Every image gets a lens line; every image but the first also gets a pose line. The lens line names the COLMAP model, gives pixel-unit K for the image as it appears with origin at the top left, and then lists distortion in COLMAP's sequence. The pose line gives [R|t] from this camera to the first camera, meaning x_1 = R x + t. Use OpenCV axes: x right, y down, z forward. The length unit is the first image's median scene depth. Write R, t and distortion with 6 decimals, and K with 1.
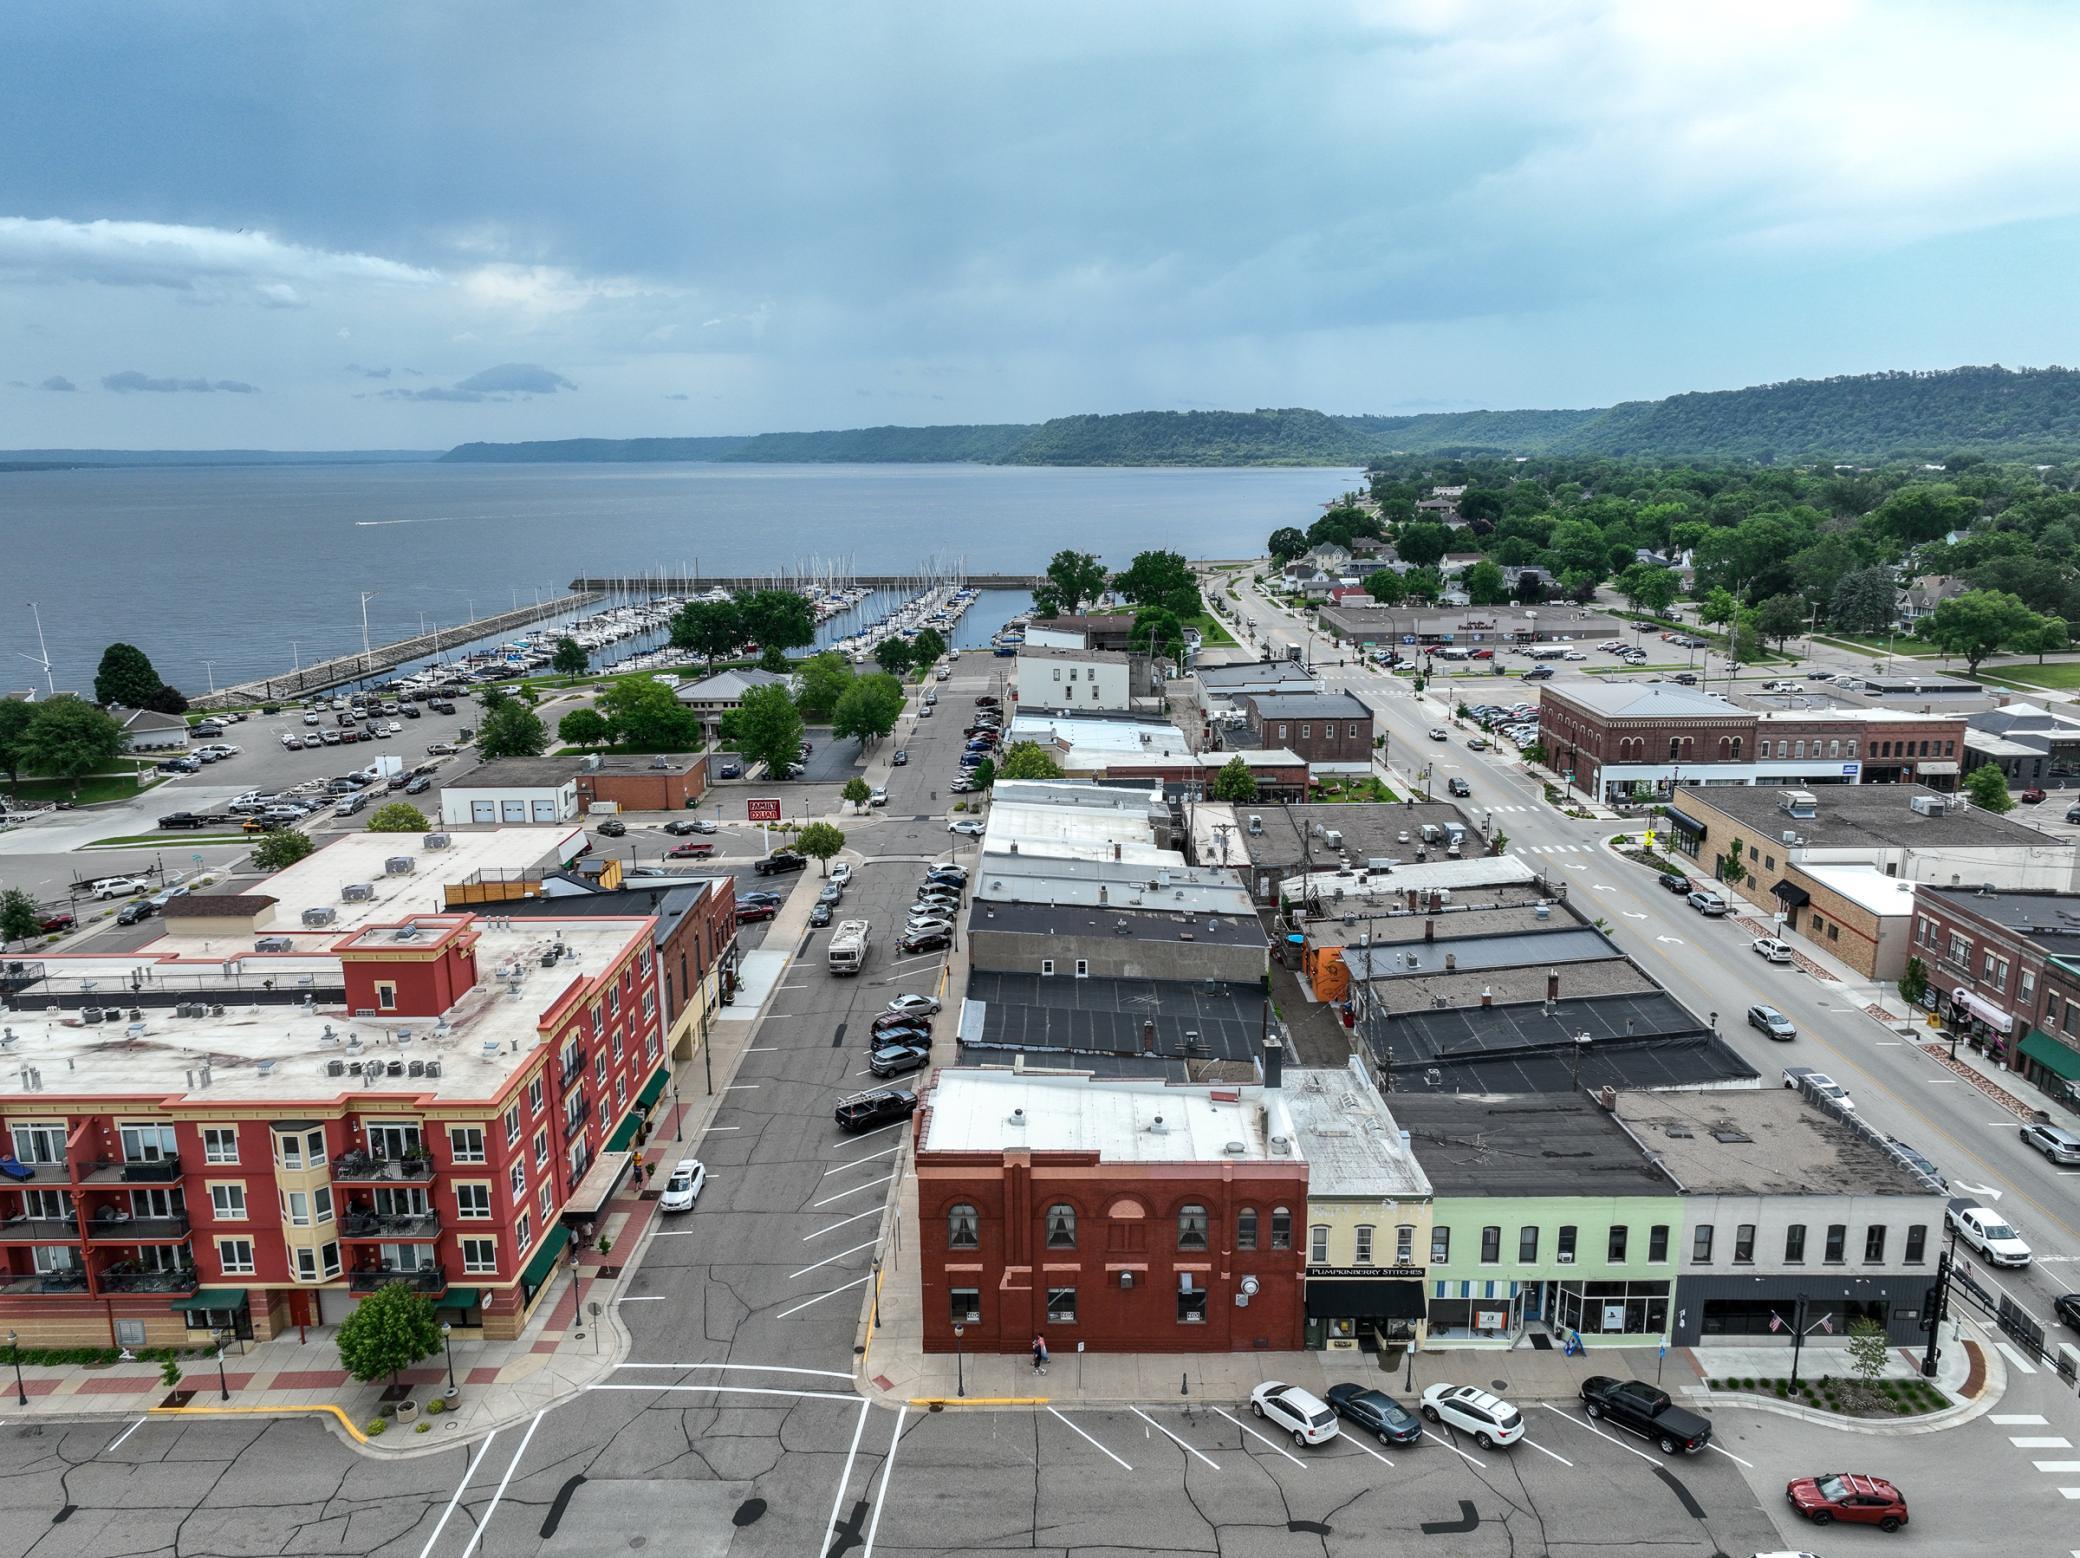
lens RADIAL K [[1464.3, 0, 1039.9], [0, 1464.3, 763.4], [0, 0, 1]] dist [-0.003762, 0.023371]
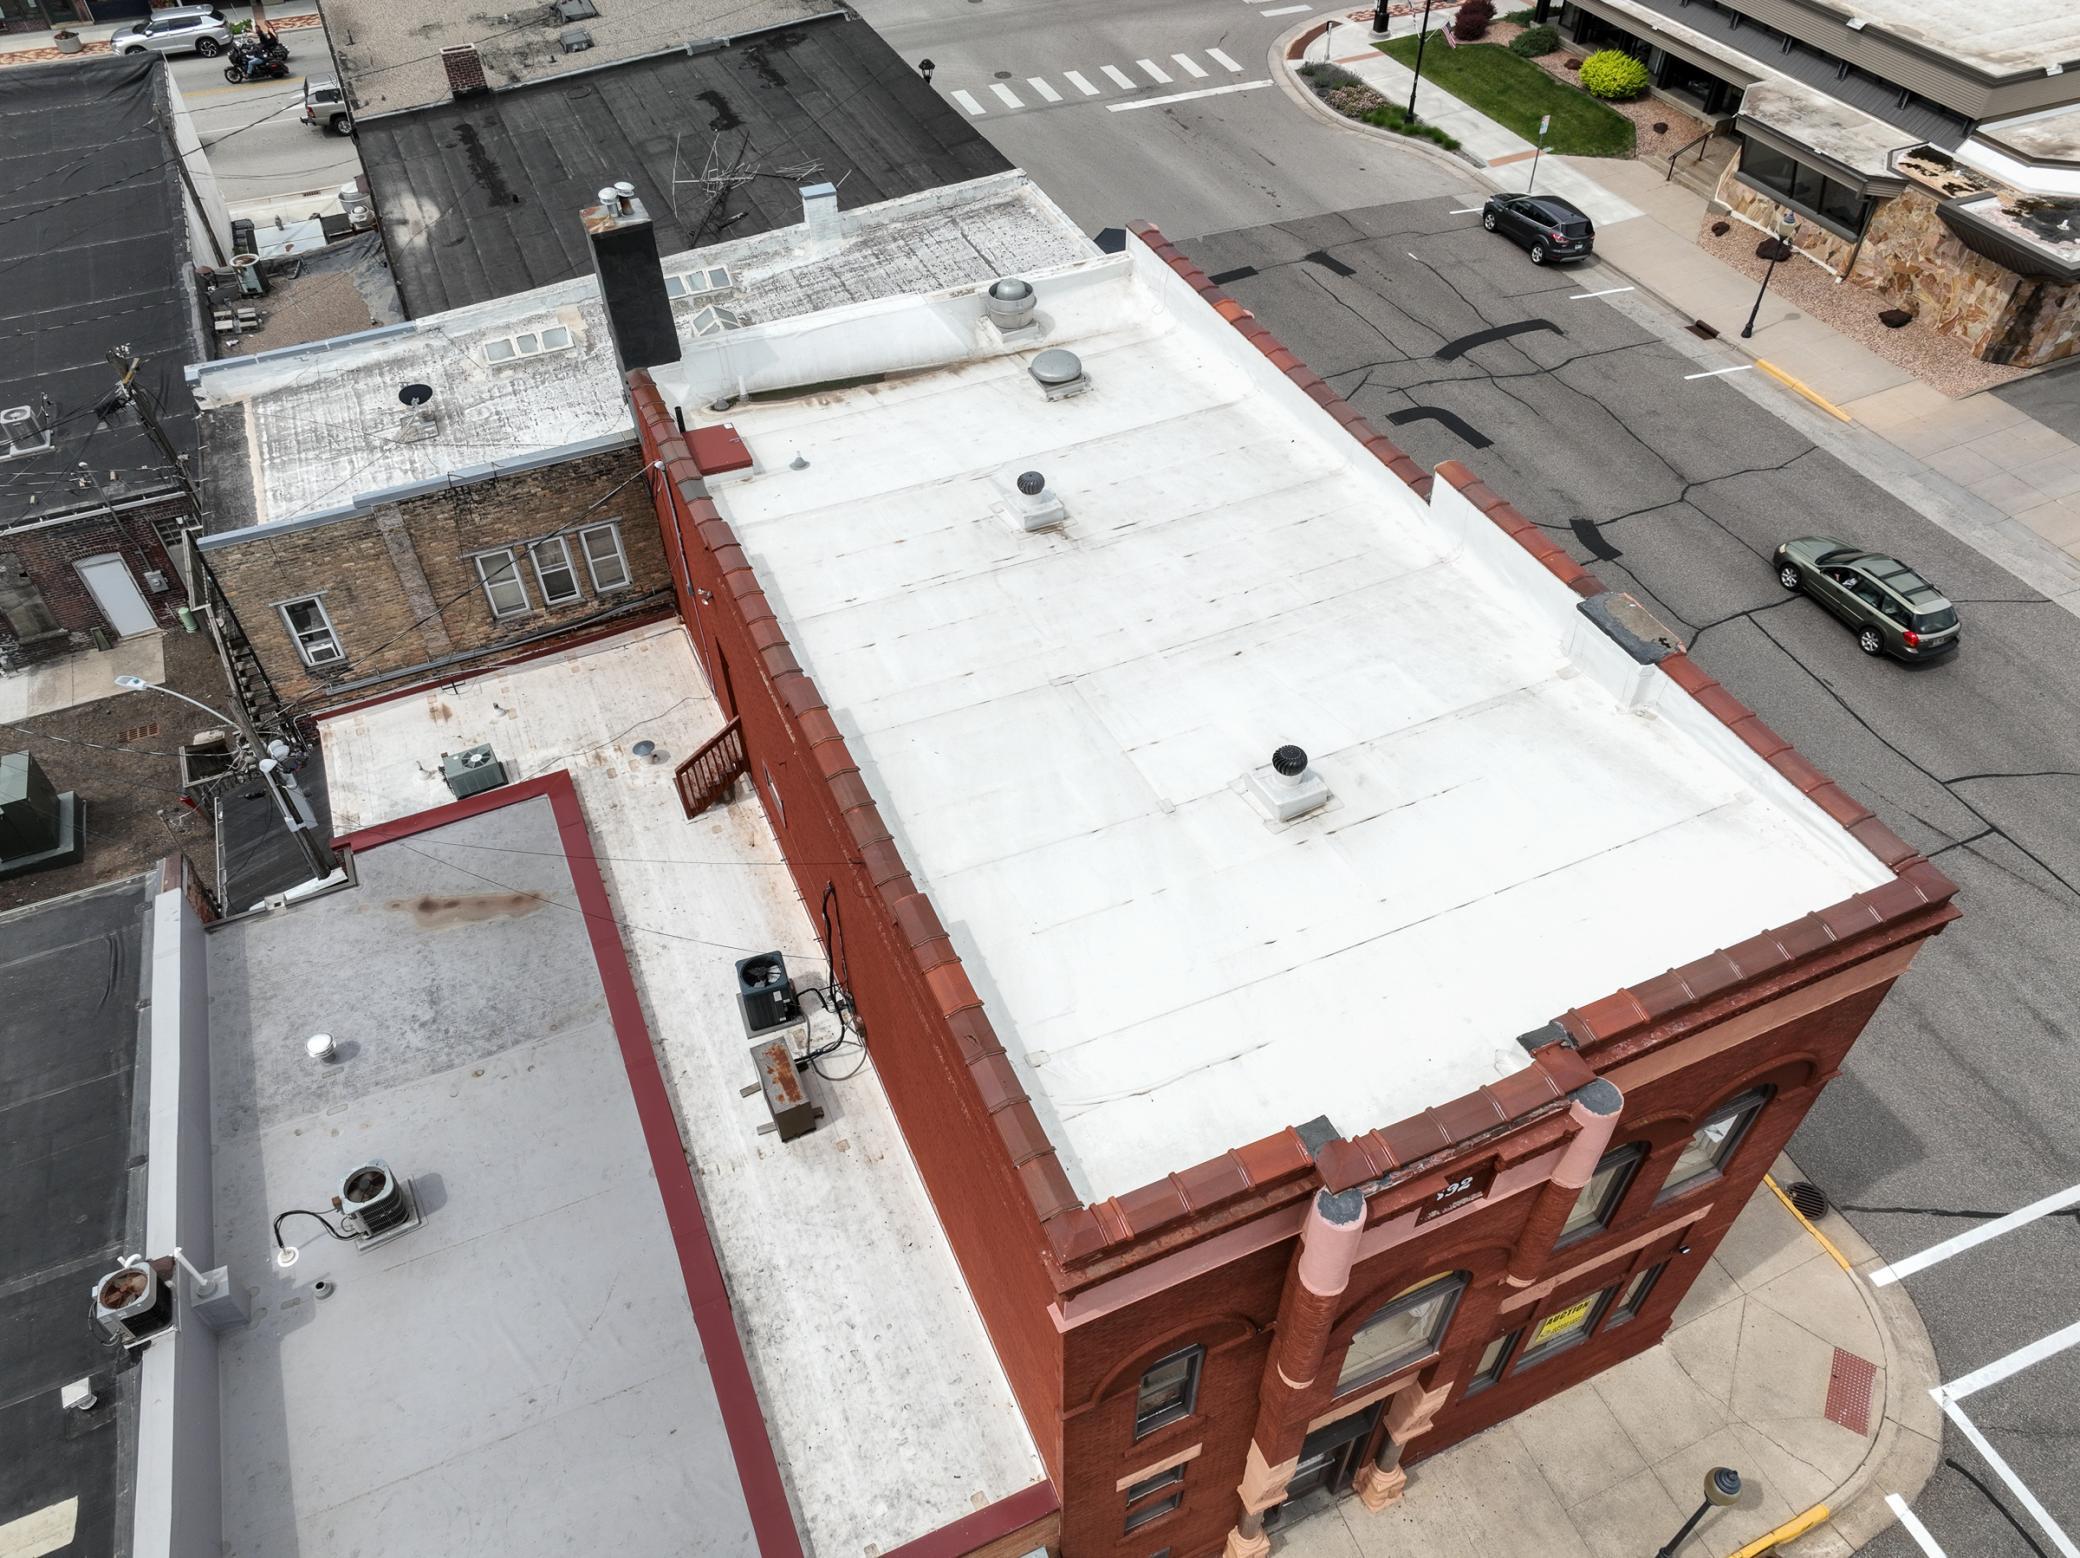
lens RADIAL K [[1464.3, 0, 1029.0], [0, 1464.3, 784.3], [0, 0, 1]] dist [-0.003762, 0.023371]
pose [[-0.407237, -0.640008, 0.651573, -0.113633], [0.209095, 0.629130, 0.748649, 0.048447], [-0.889065, 0.441118, -0.122383, 0.821041]]
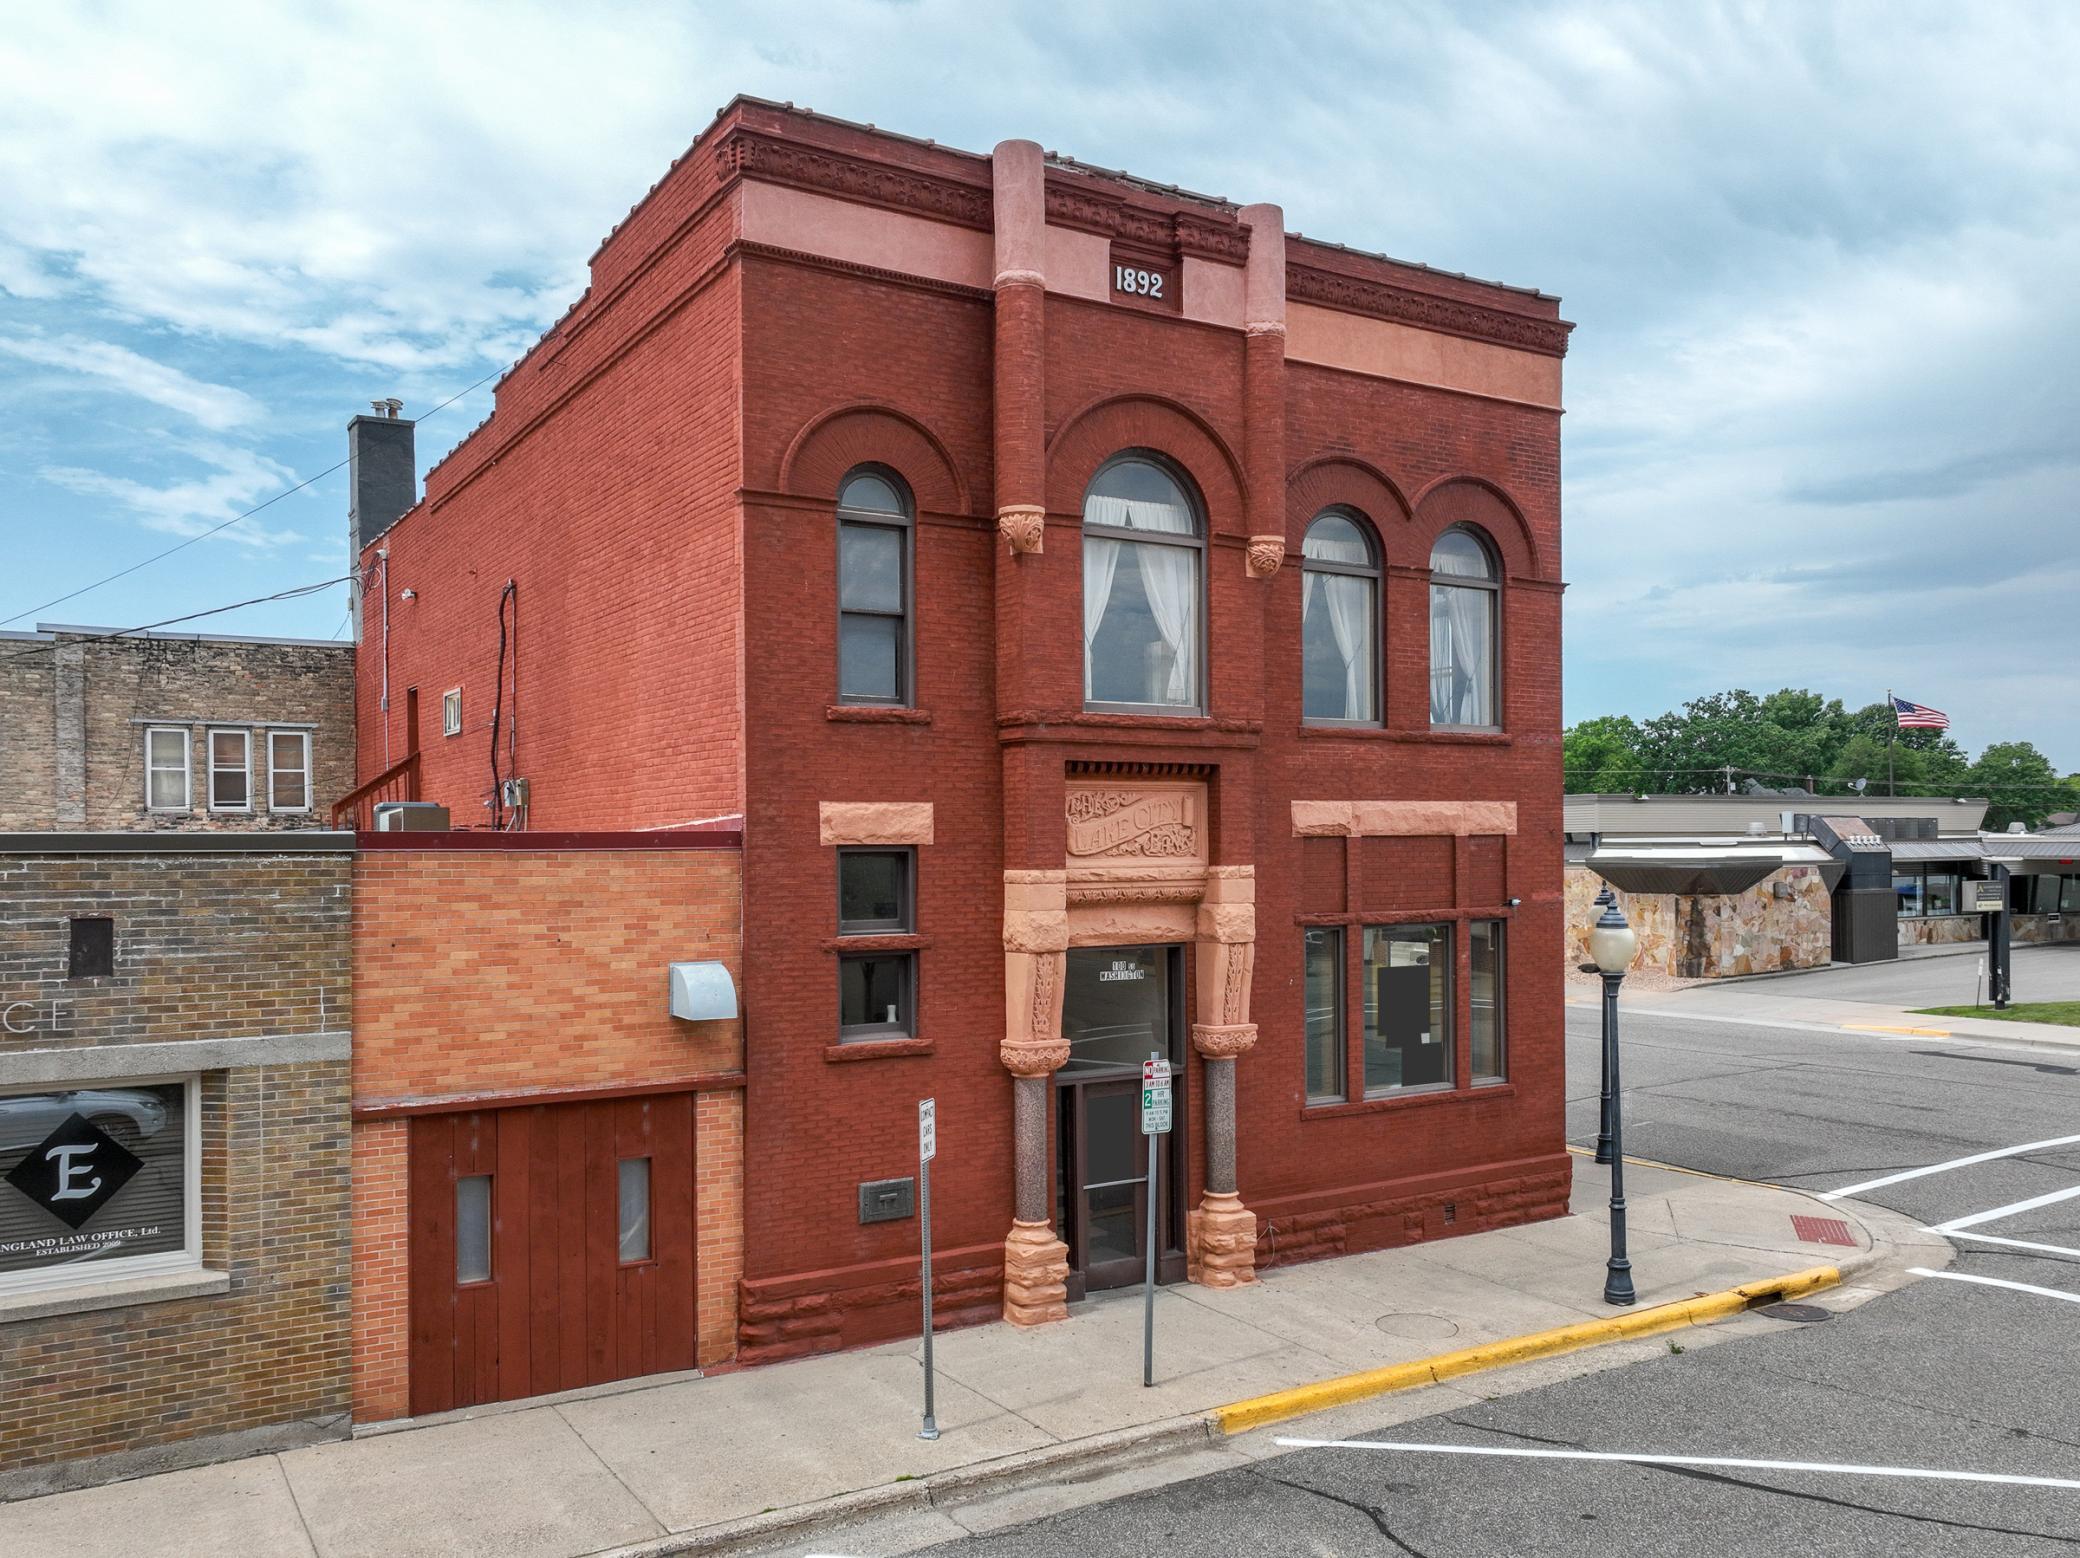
lens RADIAL K [[1643.1, 0, 1034.0], [0, 1643.1, 813.2], [0, 0, 1]] dist [-0.000644, 0.008702]
pose [[-0.537060, 0.027645, 0.843091, -0.190465], [0.188192, 0.978199, 0.087805, 0.223100], [-0.822284, 0.205820, -0.530554, 0.888626]]
